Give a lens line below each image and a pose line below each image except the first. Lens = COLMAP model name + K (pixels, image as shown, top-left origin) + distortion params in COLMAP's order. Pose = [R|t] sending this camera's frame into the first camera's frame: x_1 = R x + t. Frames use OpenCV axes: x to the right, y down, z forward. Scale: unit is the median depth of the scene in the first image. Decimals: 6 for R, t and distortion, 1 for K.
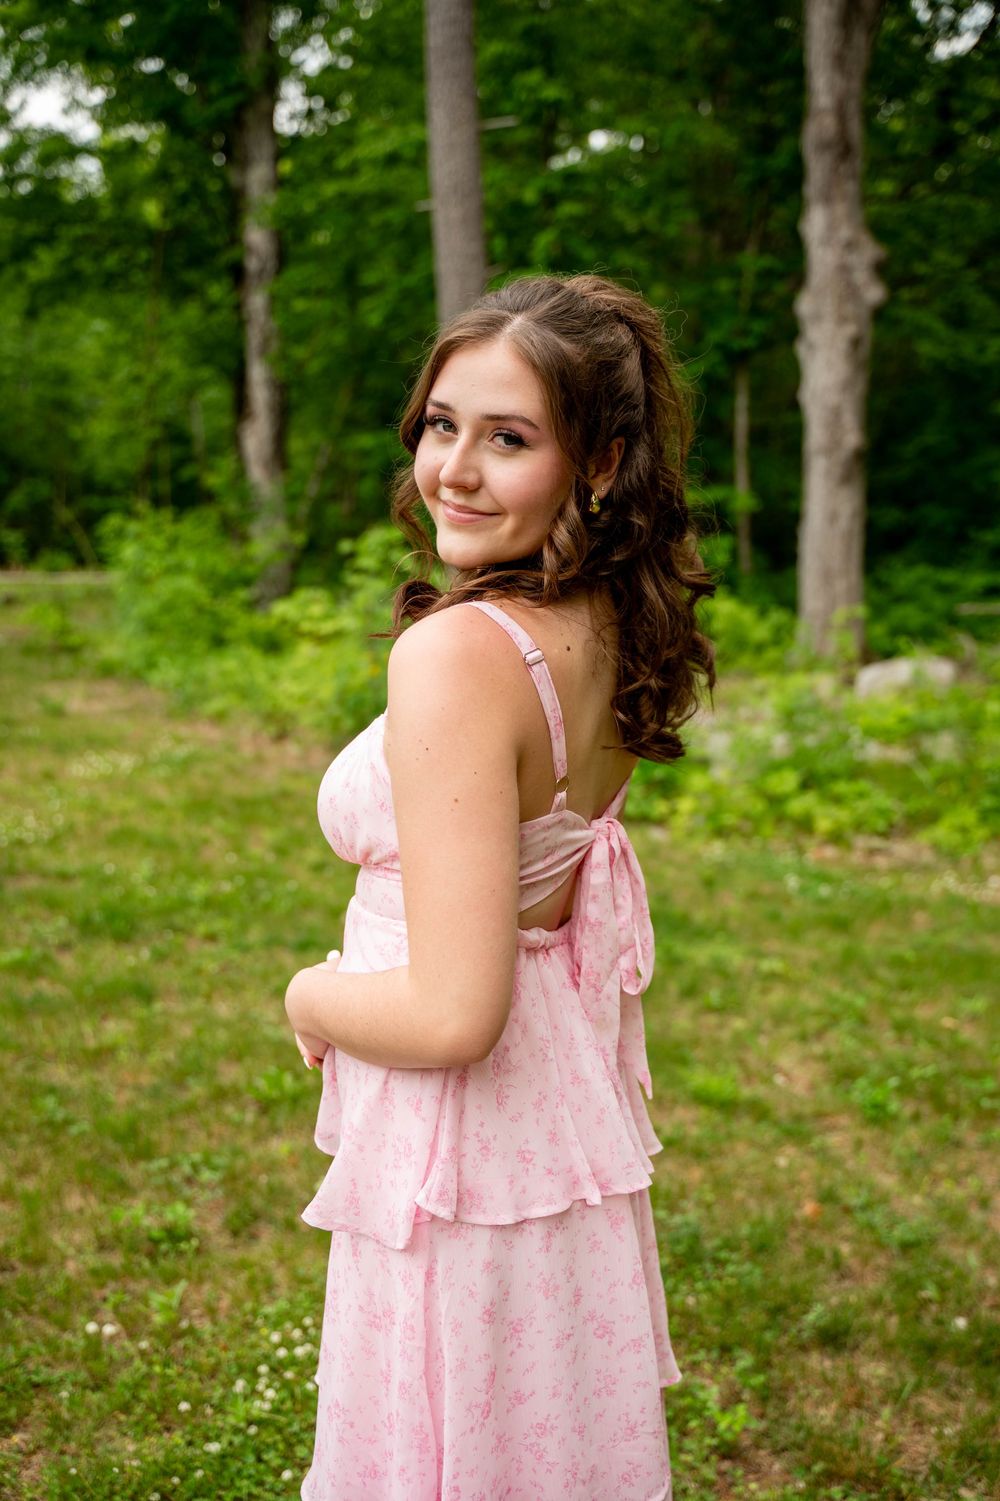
lens RADIAL K [[1484.8, 0, 514.0], [0, 1484.8, 731.6], [0, 0, 1]] dist [0.022976, -0.008049]
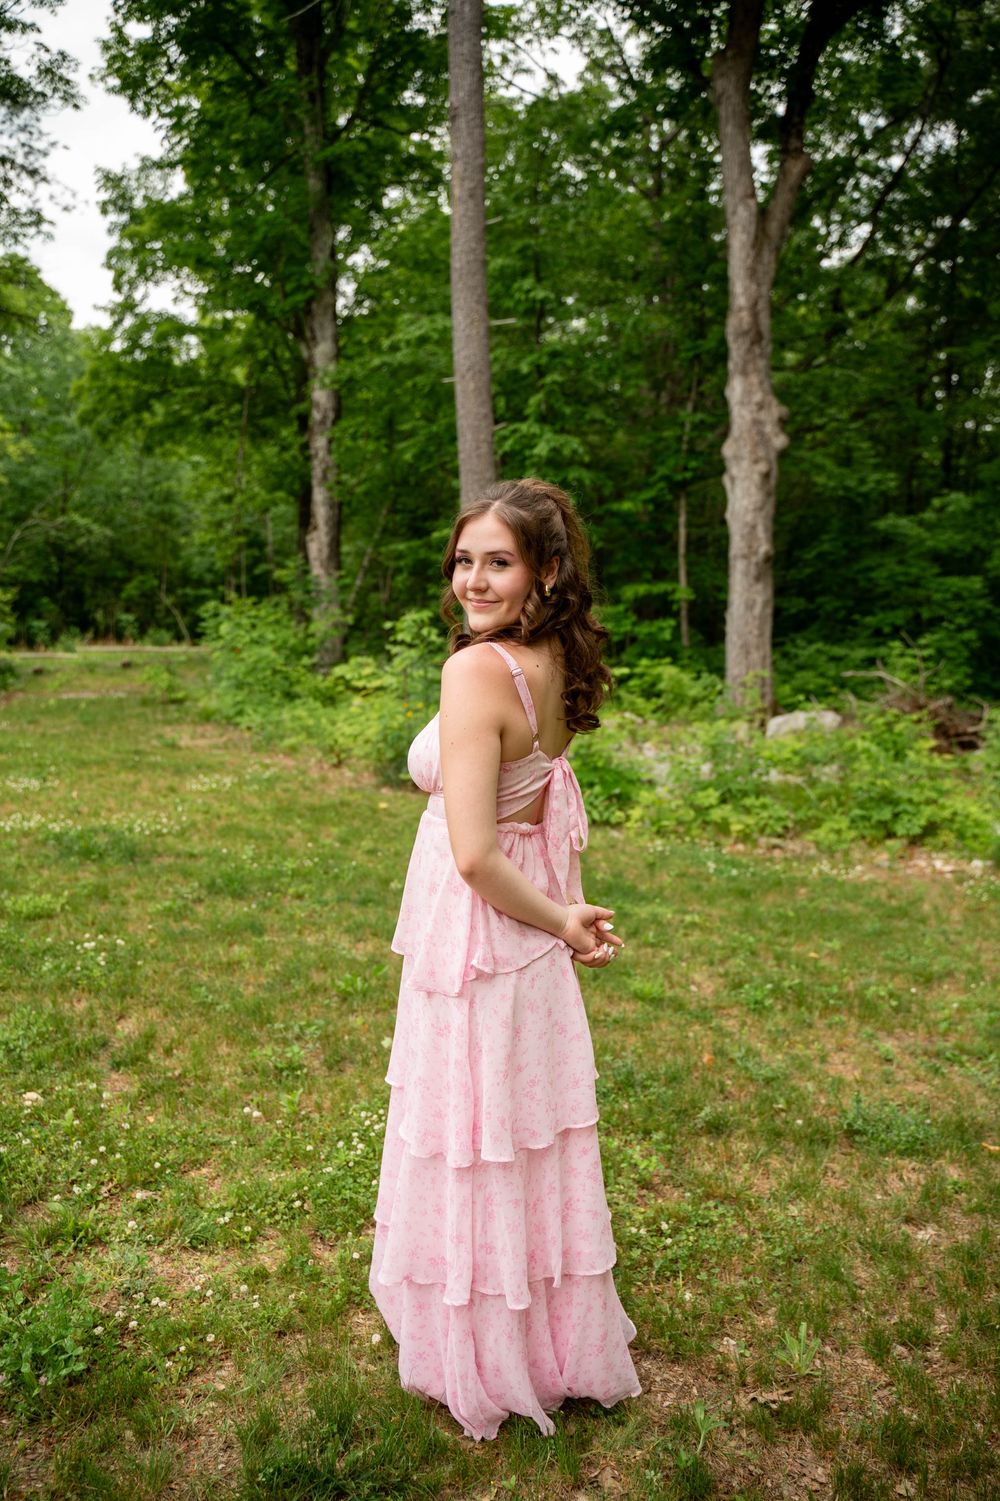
lens RADIAL K [[1205.4, 0, 497.4], [0, 1205.4, 714.7], [0, 0, 1]] dist [-0.004333, -0.001077]
pose [[0.999935, 0.005948, -0.009765, -0.002104], [-0.006442, 0.998655, -0.051440, 0.015661], [0.009446, 0.051500, 0.998628, -0.110194]]
